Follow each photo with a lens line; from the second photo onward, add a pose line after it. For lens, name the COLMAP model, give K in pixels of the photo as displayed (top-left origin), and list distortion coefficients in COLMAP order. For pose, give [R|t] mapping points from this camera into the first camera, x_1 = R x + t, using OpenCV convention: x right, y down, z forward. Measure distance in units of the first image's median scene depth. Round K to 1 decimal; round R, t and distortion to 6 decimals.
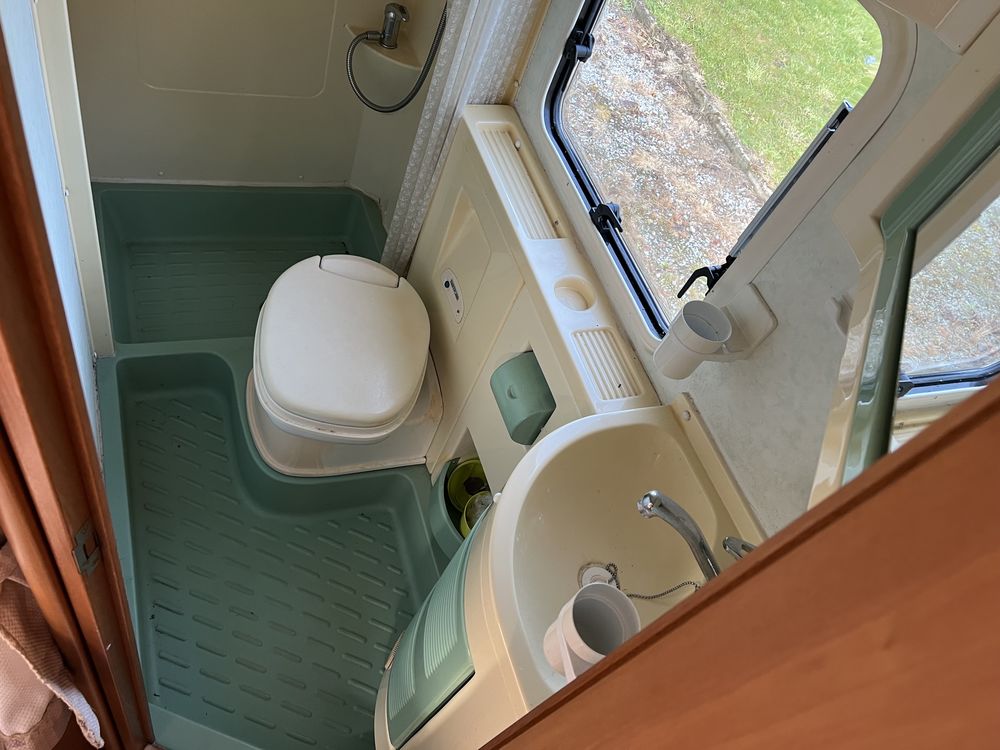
lens RADIAL K [[757.3, 0, 500.0], [0, 757.3, 375.0], [0, 0, 1]] dist [0.055188, -0.063250]
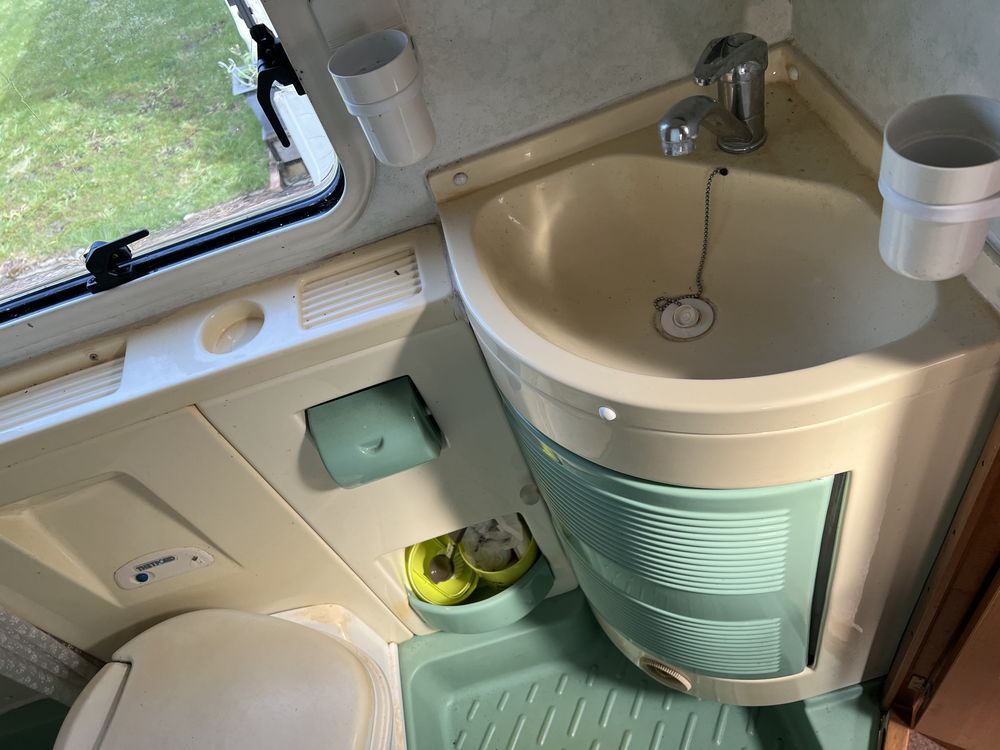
lens RADIAL K [[757.3, 0, 500.0], [0, 757.3, 375.0], [0, 0, 1]] dist [0.055188, -0.063250]
pose [[0.046763, -0.936606, 0.347249, -0.136093], [0.931408, 0.166502, 0.323661, -0.088678], [-0.360960, 0.308295, 0.880149, 0.323150]]
